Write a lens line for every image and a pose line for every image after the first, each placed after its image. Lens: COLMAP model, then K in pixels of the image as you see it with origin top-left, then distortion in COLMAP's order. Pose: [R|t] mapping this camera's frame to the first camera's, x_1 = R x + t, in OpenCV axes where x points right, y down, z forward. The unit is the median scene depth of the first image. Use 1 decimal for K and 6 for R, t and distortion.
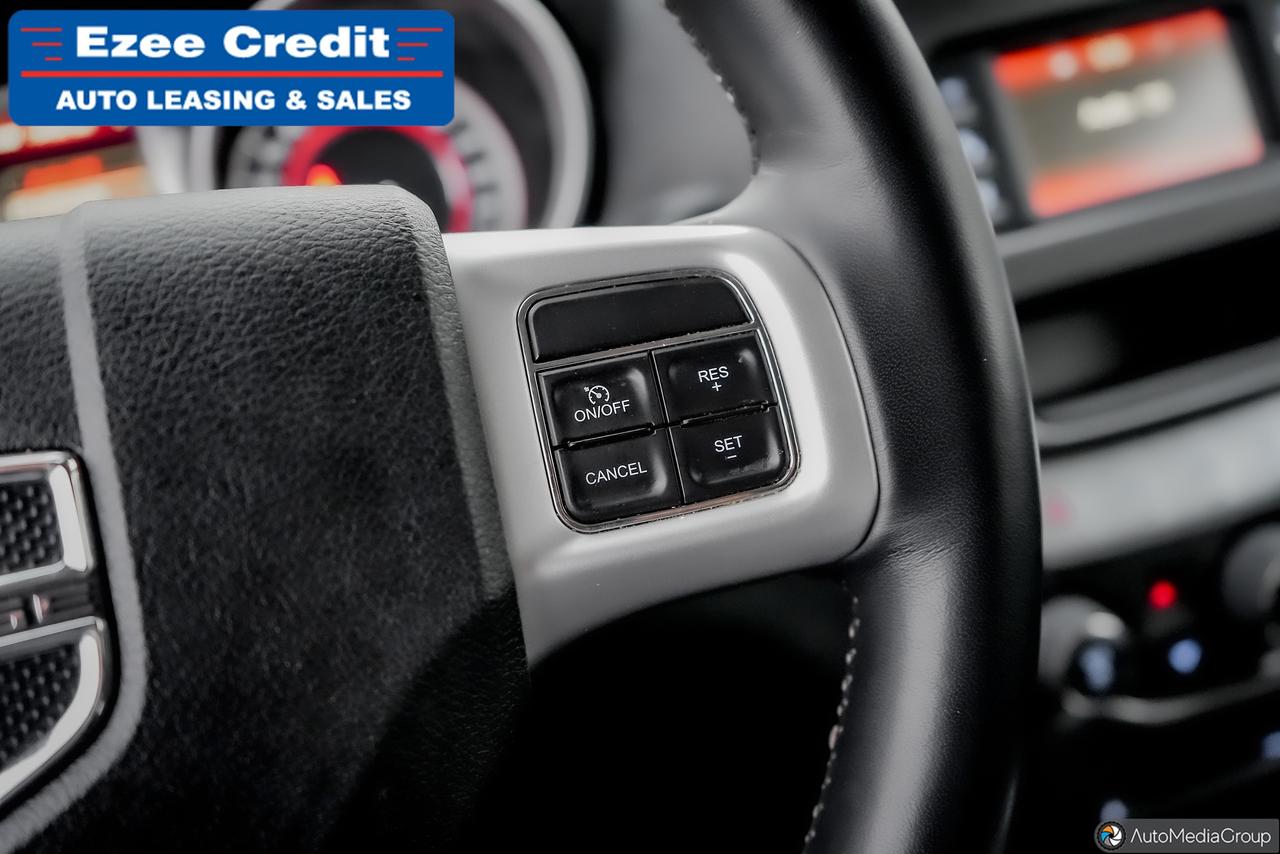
lens RADIAL K [[1313.9, 0, 640.6], [0, 1313.9, 419.5], [0, 0, 1]] dist [-0.007936, 0.000000]
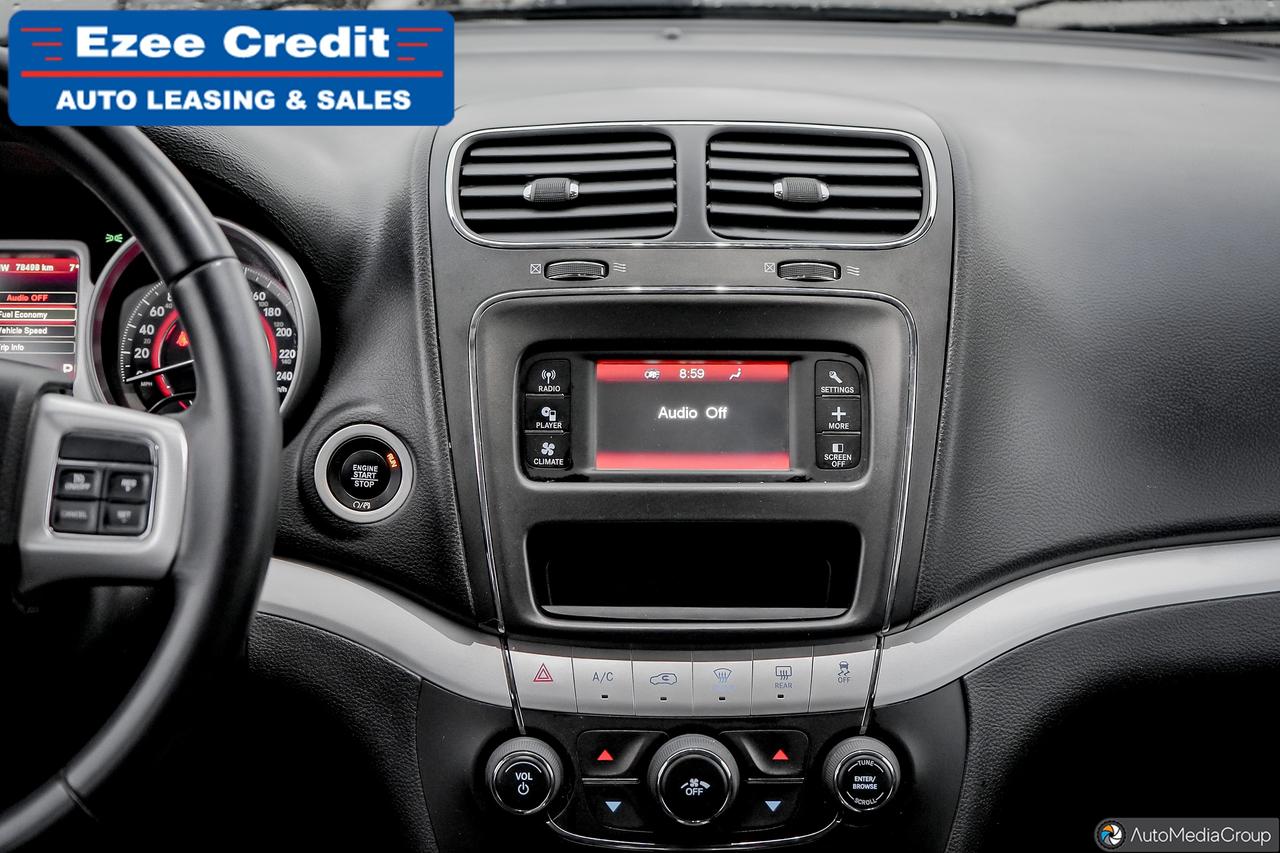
lens RADIAL K [[2024.9, 0, 637.1], [0, 2024.9, 431.1], [0, 0, 1]] dist [-0.024121, 0.000000]
pose [[0.932602, 0.229288, -0.278712, 1.806398], [-0.259925, 0.962479, -0.077935, -0.077032], [0.250384, 0.145126, 0.957207, -2.090575]]
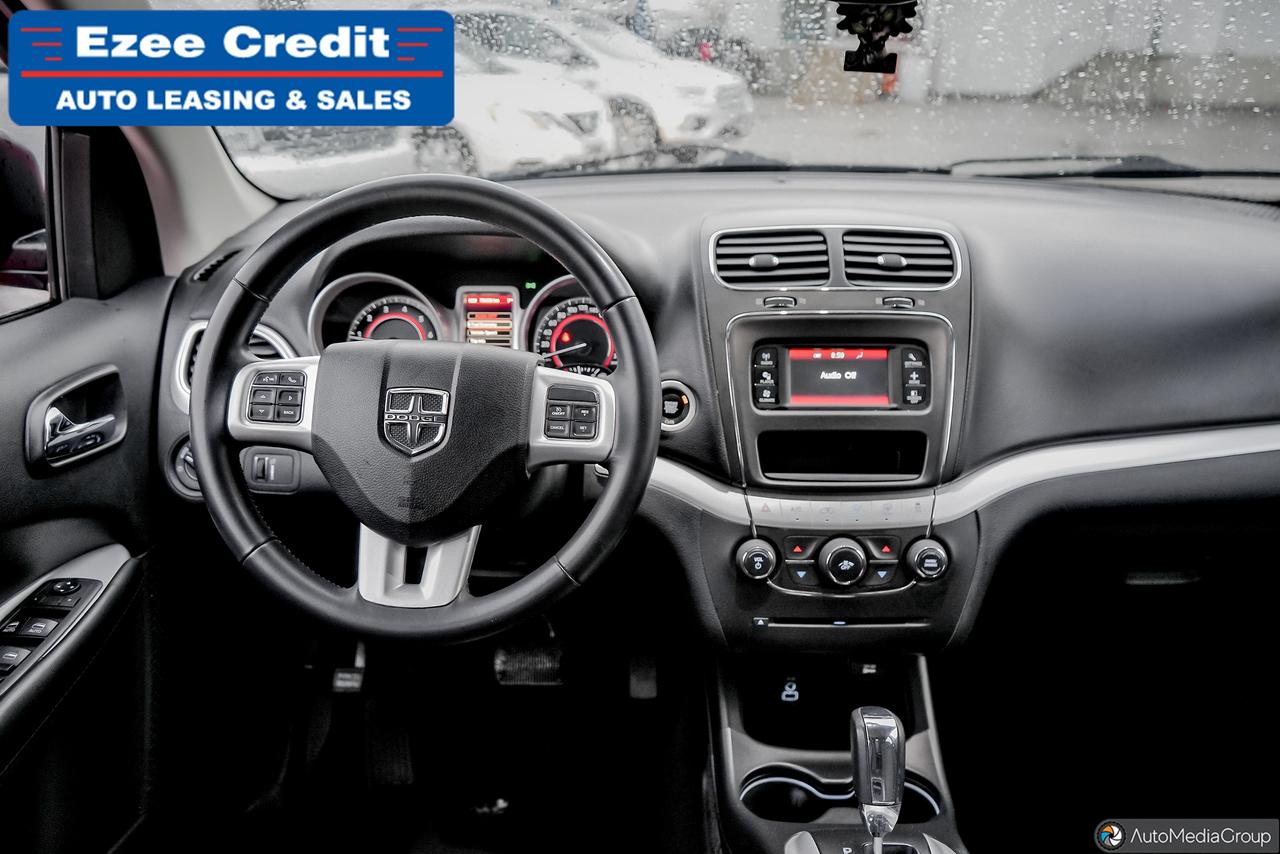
lens RADIAL K [[1016.4, 0, 641.6], [0, 1016.4, 428.8], [0, 0, 1]] dist [-0.024172, 0.019478]
pose [[0.927657, 0.243816, -0.282855, 1.210141], [-0.261865, 0.964720, -0.027246, 0.062836], [0.266233, 0.099345, 0.958776, -2.203092]]
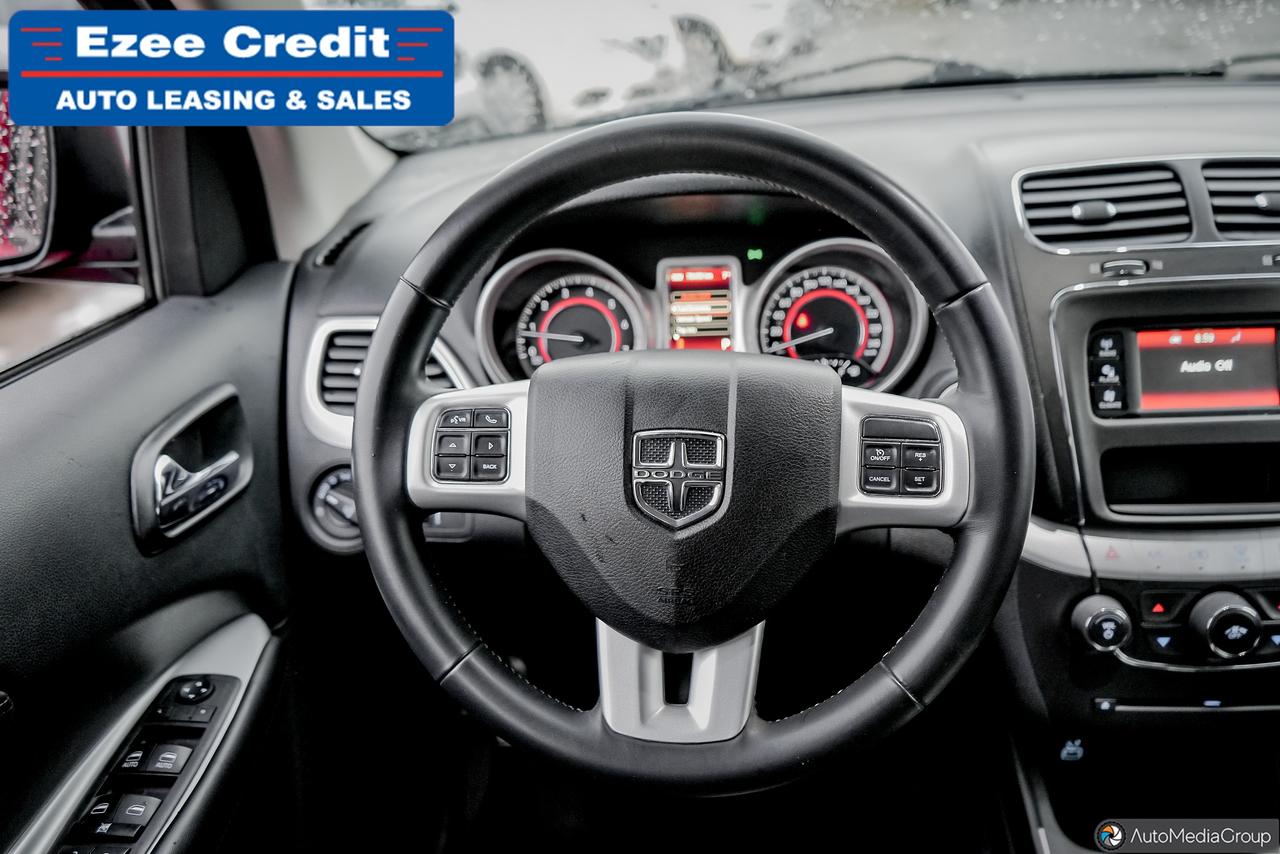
lens RADIAL K [[1016.4, 0, 635.0], [0, 1016.4, 427.8], [0, 0, 1]] dist [-0.024172, 0.019478]
pose [[0.914382, 0.232626, -0.331348, 0.213379], [-0.227233, 0.972257, 0.055515, -0.076265], [0.335069, 0.024531, 0.941874, -1.408255]]
